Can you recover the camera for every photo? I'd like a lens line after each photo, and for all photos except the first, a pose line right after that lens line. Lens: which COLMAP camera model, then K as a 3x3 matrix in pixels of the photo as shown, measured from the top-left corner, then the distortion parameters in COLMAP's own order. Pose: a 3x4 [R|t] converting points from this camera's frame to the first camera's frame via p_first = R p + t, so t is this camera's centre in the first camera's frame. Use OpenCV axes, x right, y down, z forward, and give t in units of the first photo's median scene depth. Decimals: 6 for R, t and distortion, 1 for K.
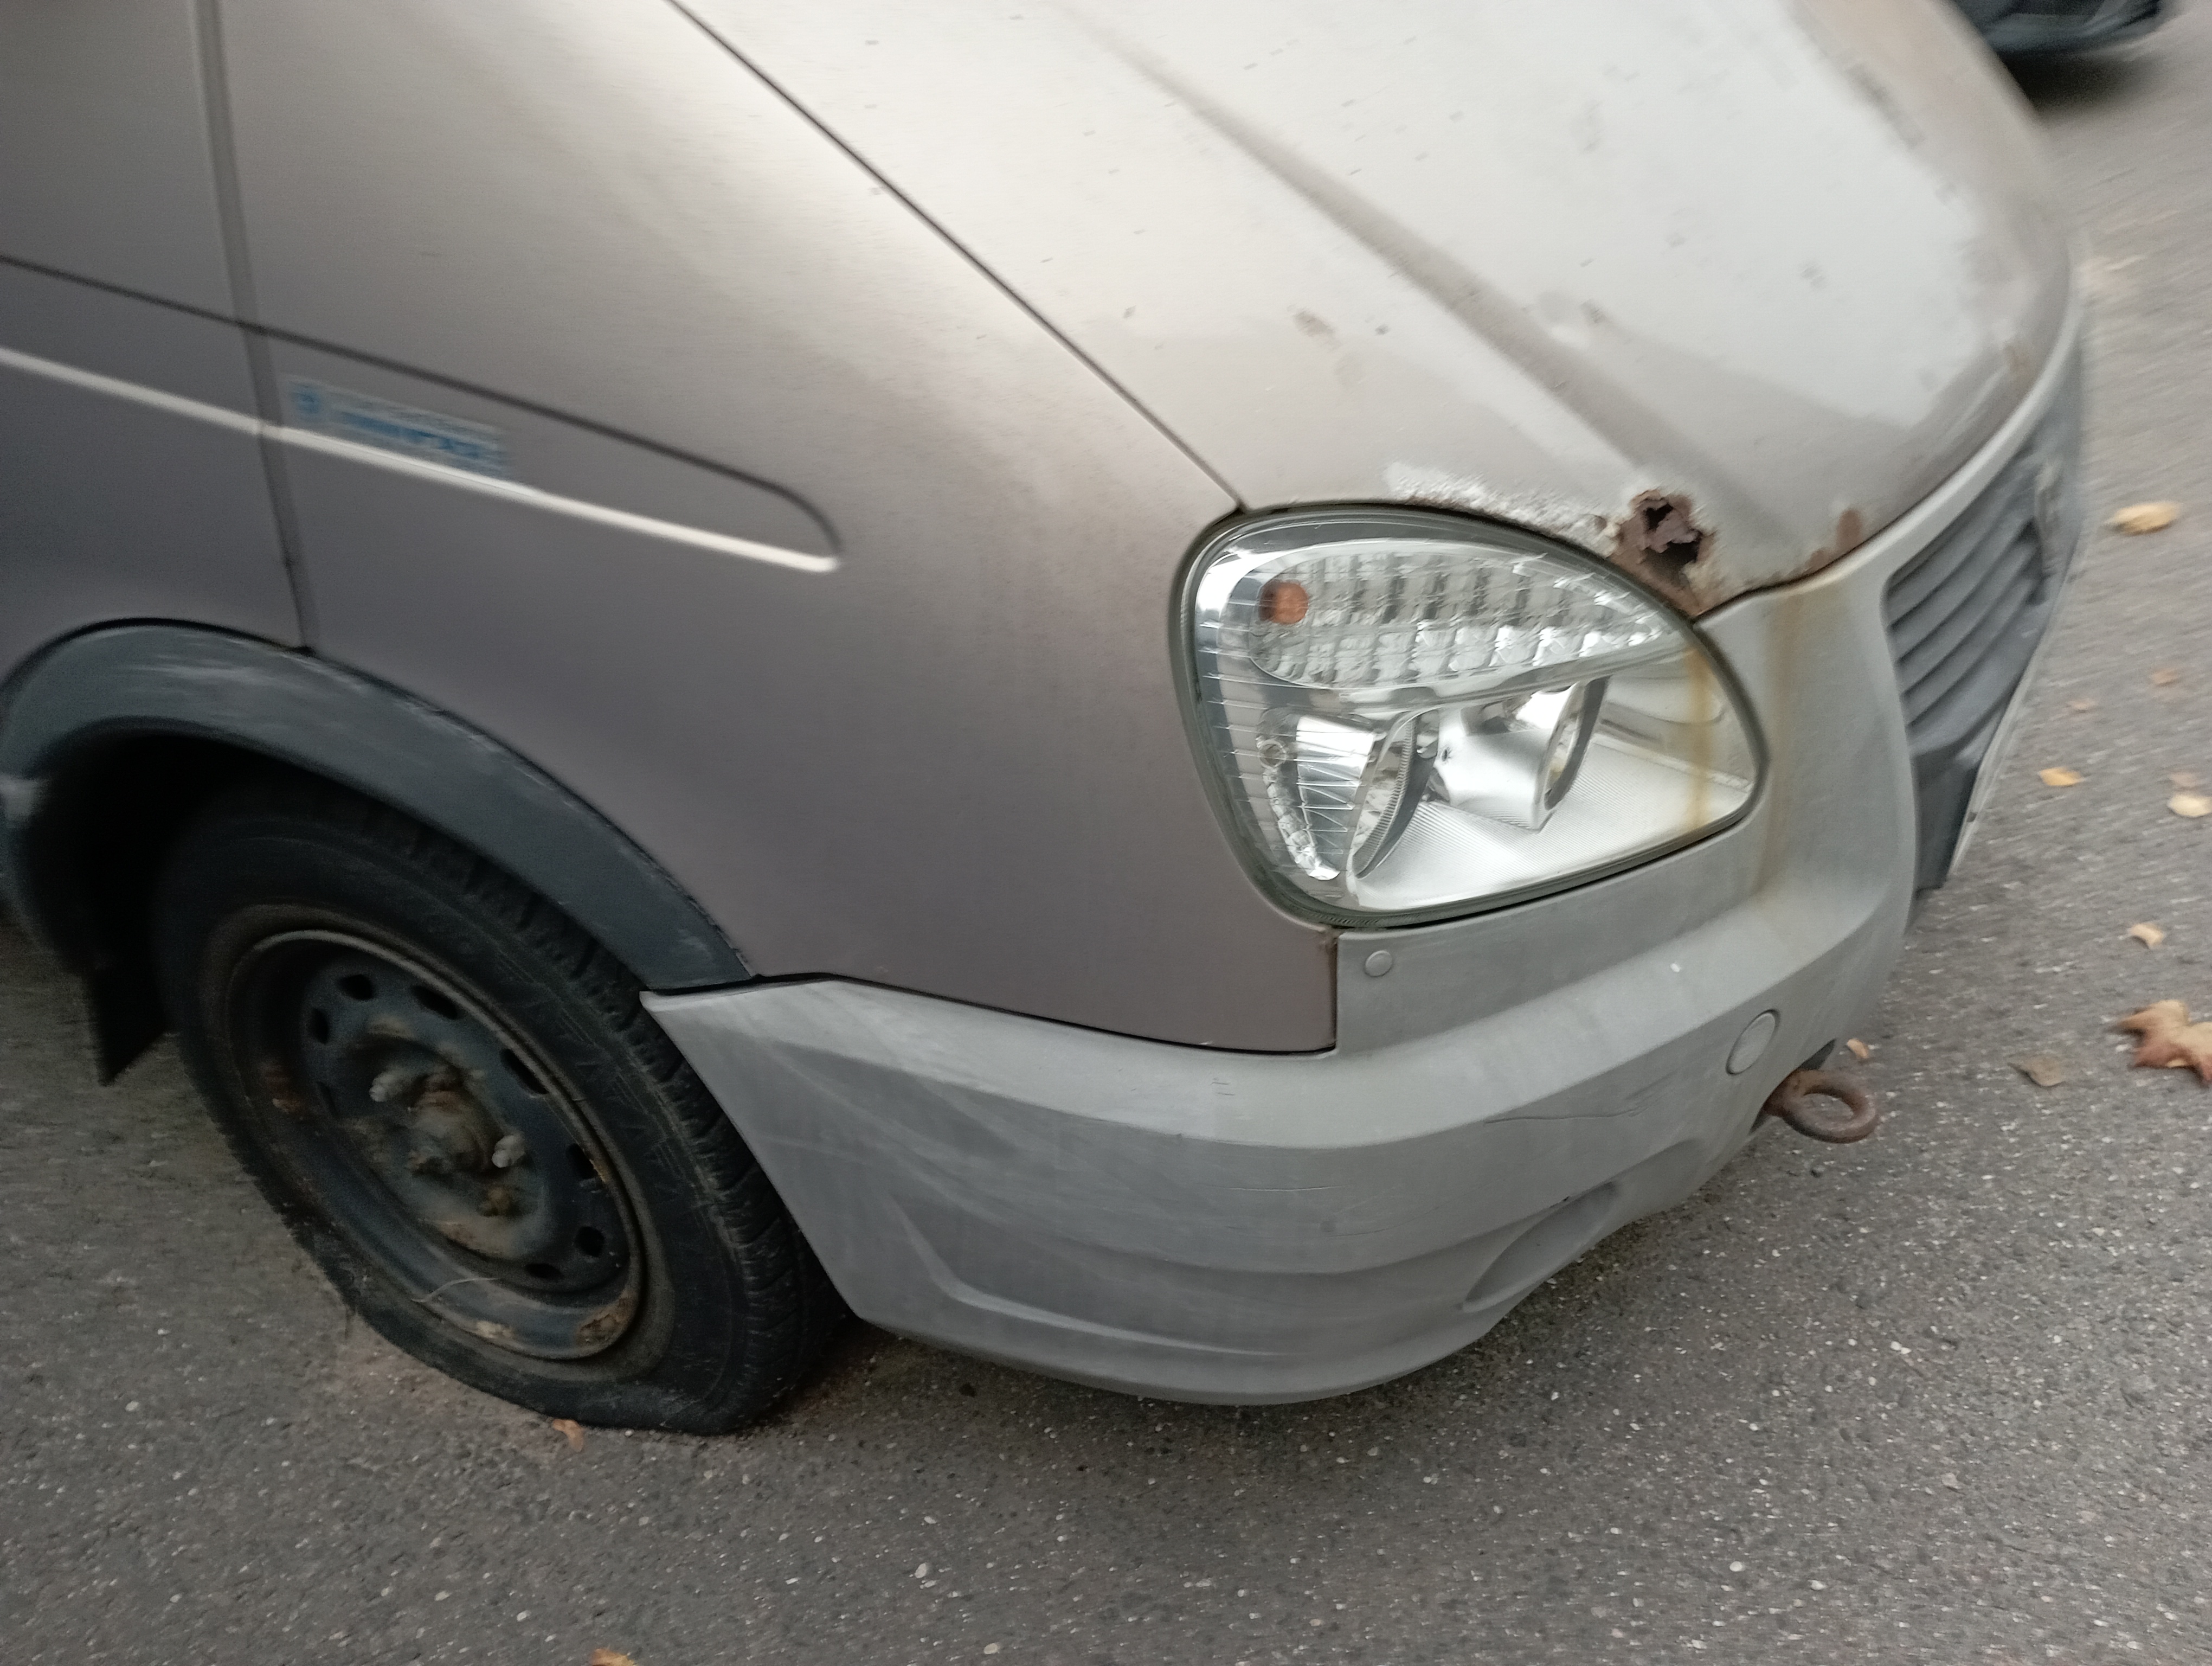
lens RADIAL K [[1933.1, 0, 1106.0], [0, 1933.1, 833.0], [0, 0, 1]] dist [0.059992, -0.107827]
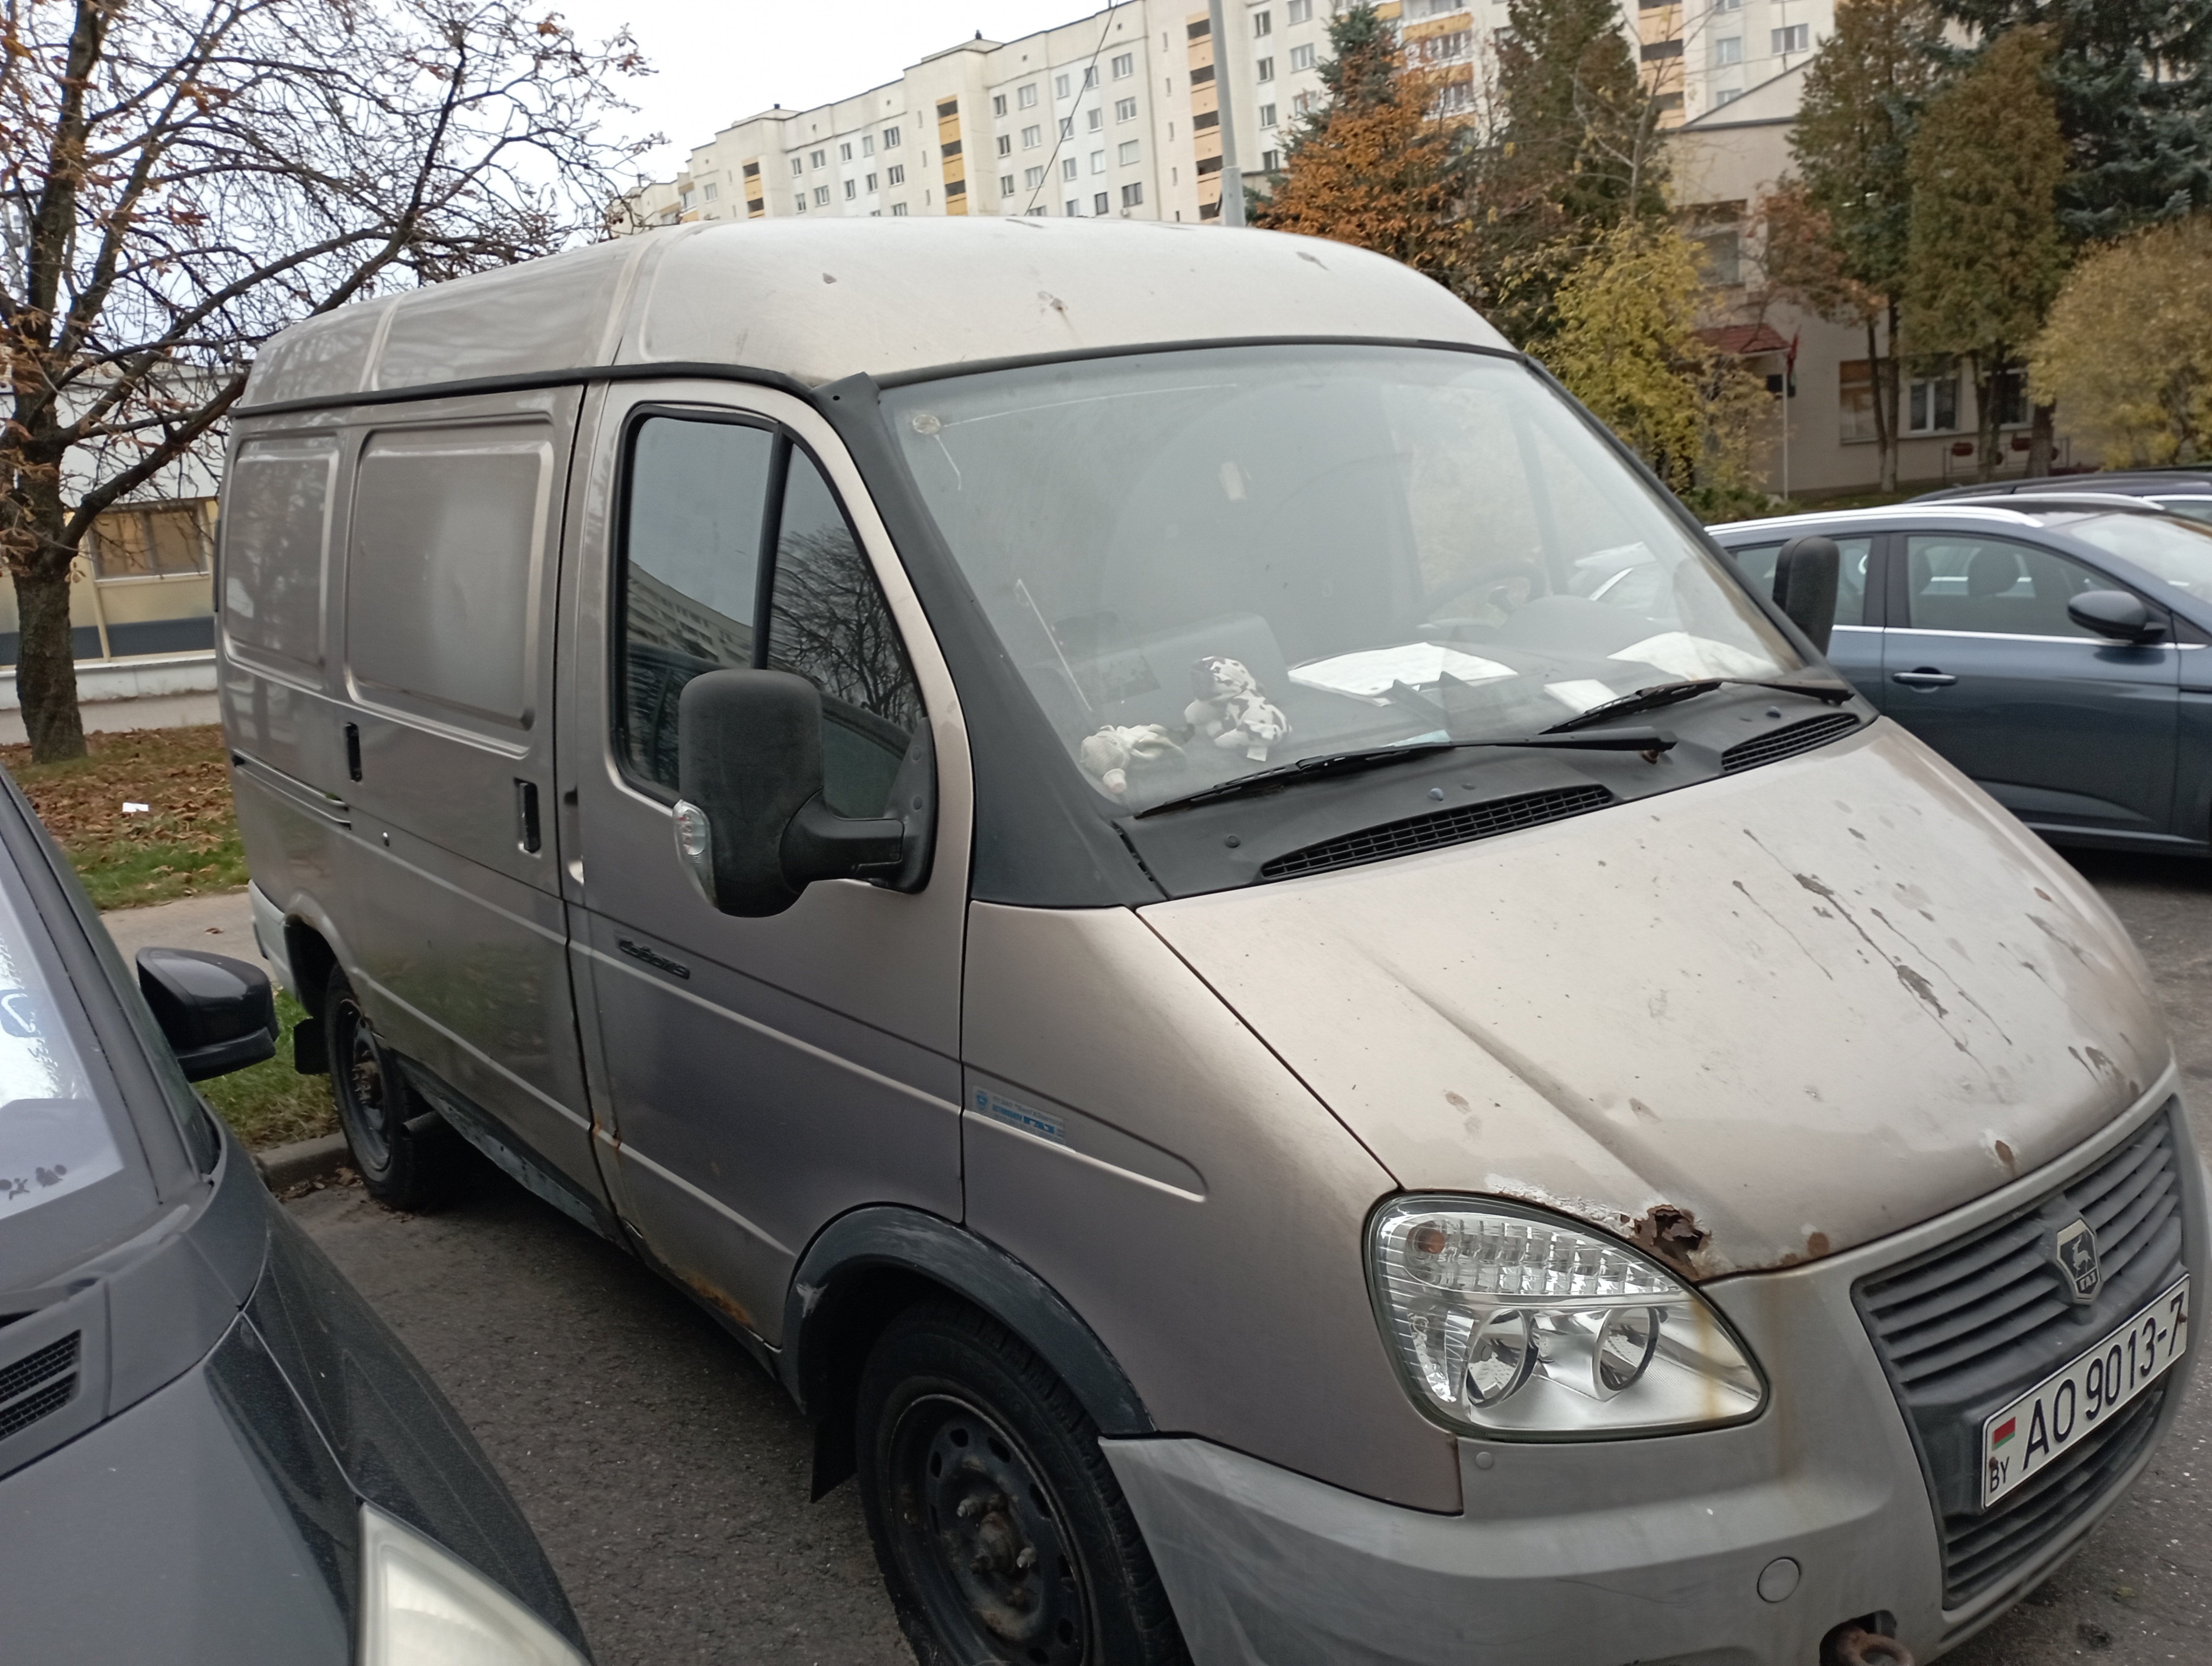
lens RADIAL K [[1773.6, 0, 1105.8], [0, 1773.6, 844.4], [0, 0, 1]] dist [0.087681, -0.107853]
pose [[0.939169, 0.023542, -0.342648, 0.336024], [-0.145289, 0.931221, -0.334244, 0.130403], [0.311212, 0.363694, 0.877994, -0.677492]]
